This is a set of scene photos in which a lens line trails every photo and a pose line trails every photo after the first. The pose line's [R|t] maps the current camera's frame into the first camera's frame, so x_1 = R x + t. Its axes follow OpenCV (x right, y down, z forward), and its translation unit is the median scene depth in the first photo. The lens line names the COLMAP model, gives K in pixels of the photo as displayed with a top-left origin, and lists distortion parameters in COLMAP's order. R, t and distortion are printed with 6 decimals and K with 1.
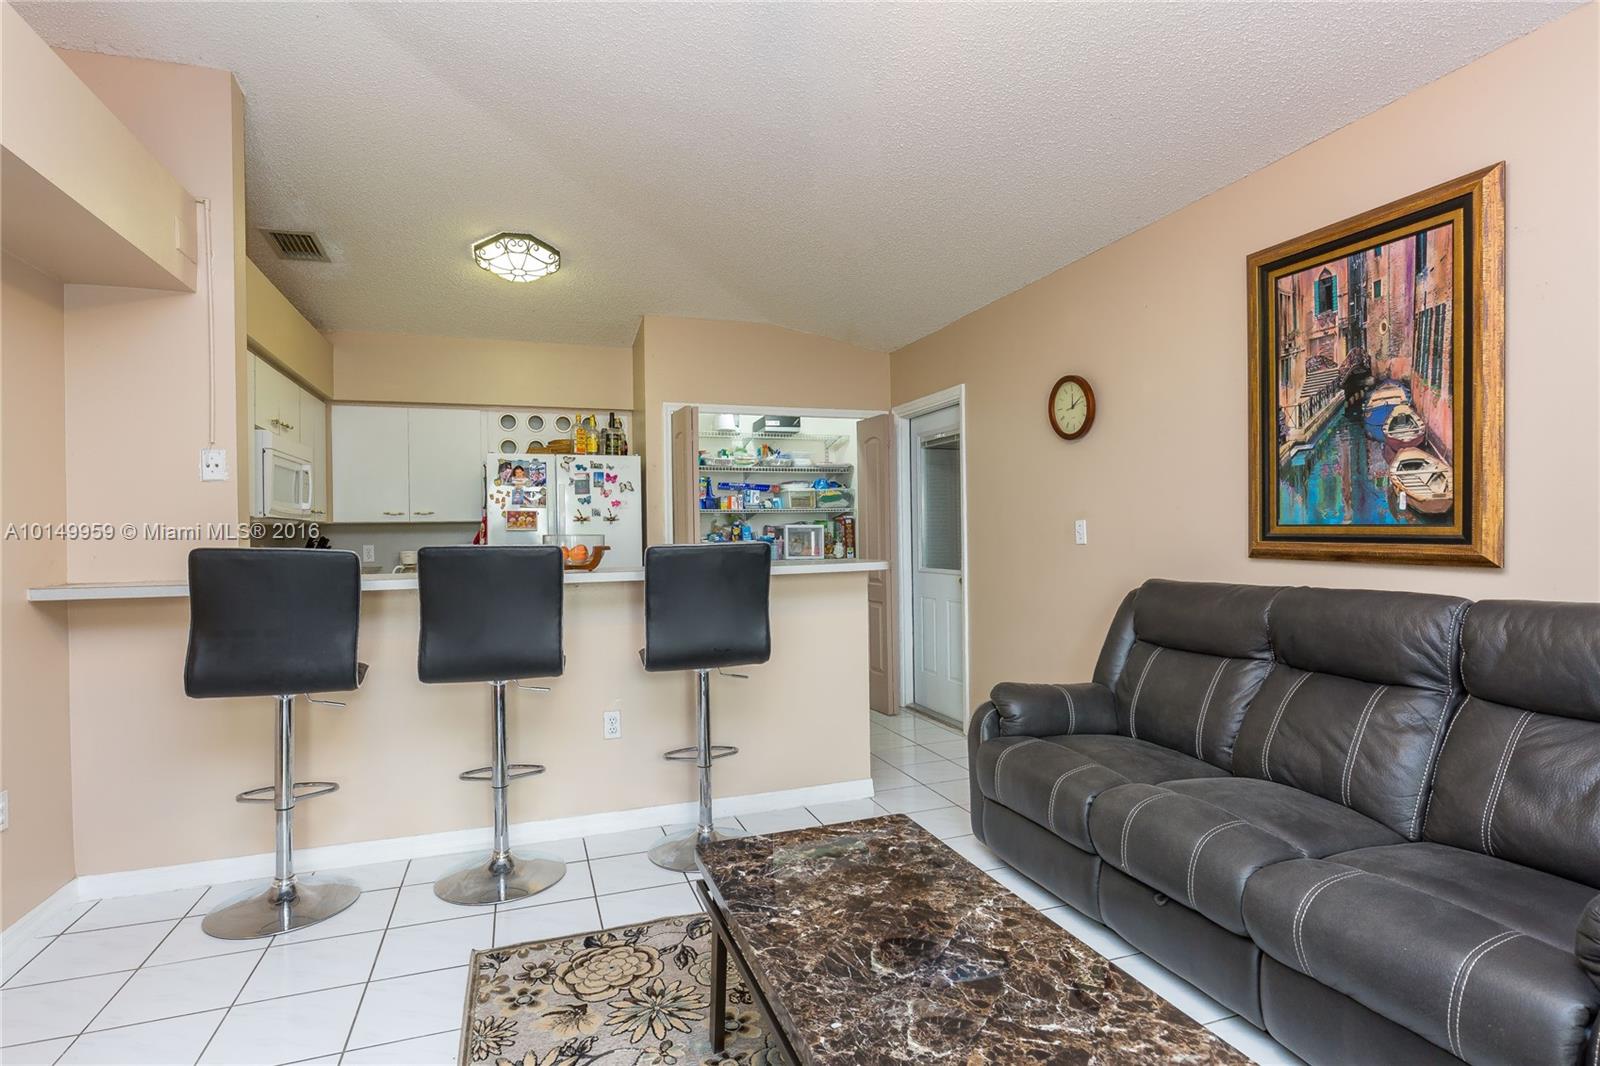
lens RADIAL K [[778.6, 0, 794.1], [0, 778.6, 532.8], [0, 0, 1]] dist [0.001302, 0.000322]
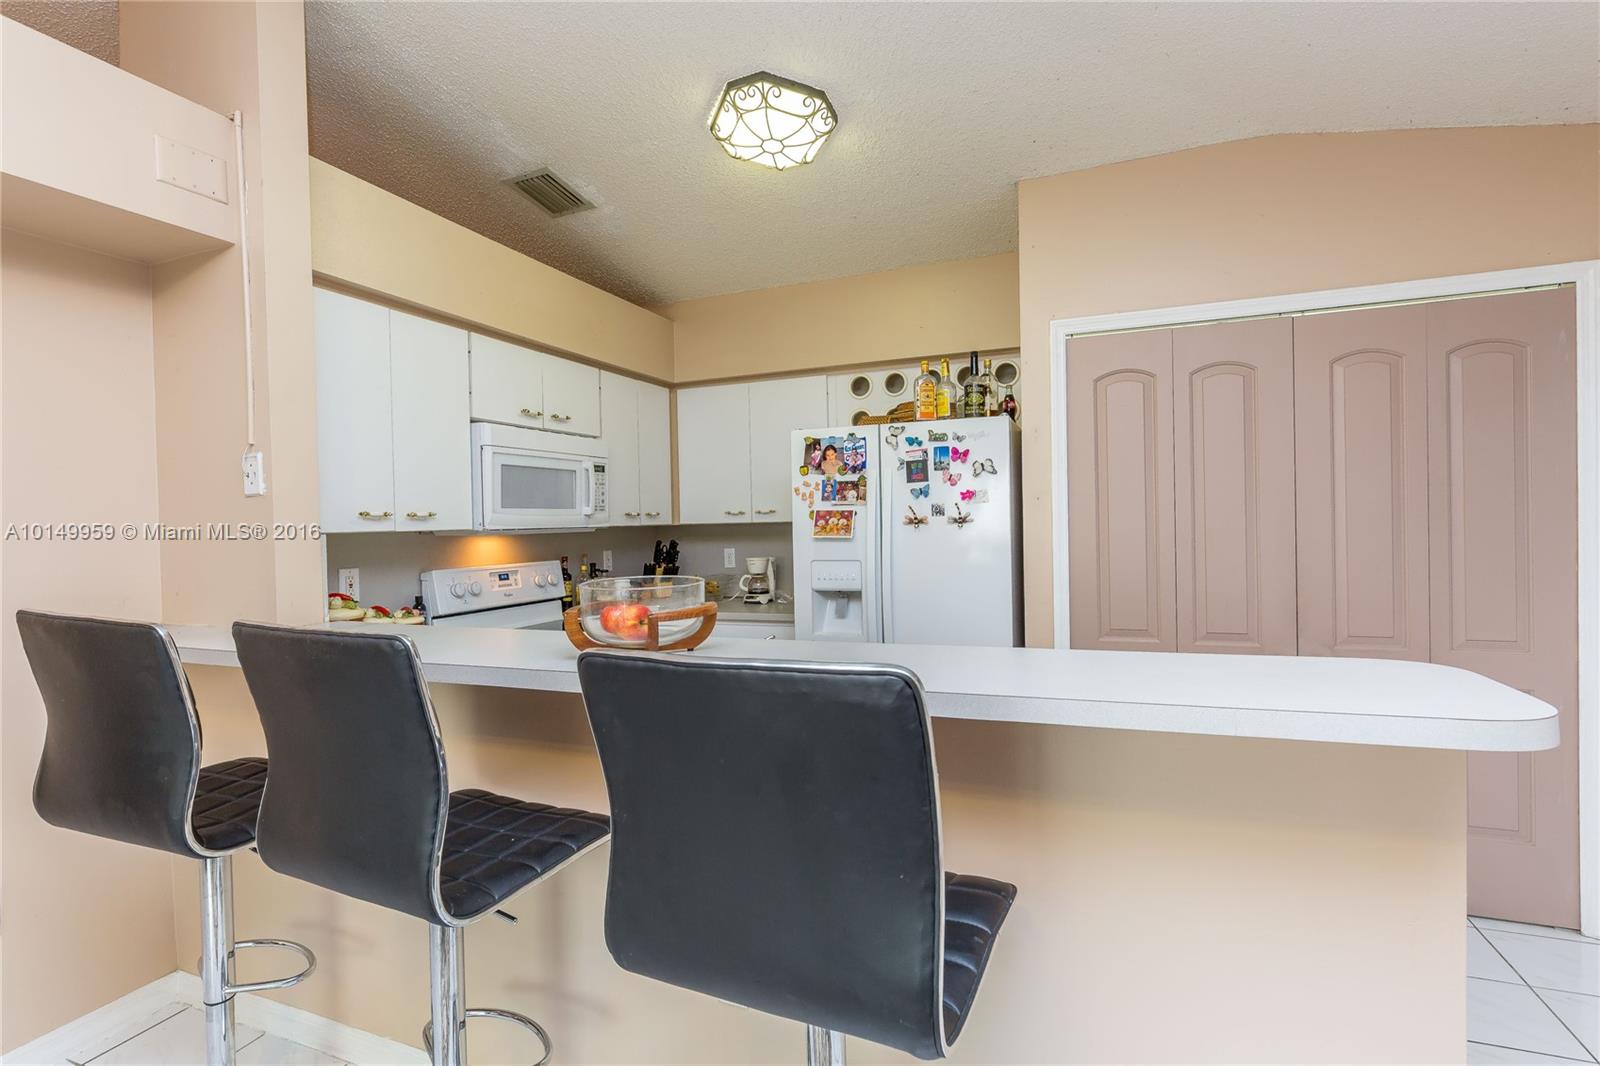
lens RADIAL K [[752.4, 0, 799.0], [0, 752.4, 526.5], [0, 0, 1]] dist [-0.000470, -0.000064]
pose [[0.759621, 0.002924, -0.650359, 0.058554], [0.011359, 0.999778, 0.017763, -0.023728], [0.650266, -0.020881, 0.759419, 0.436341]]
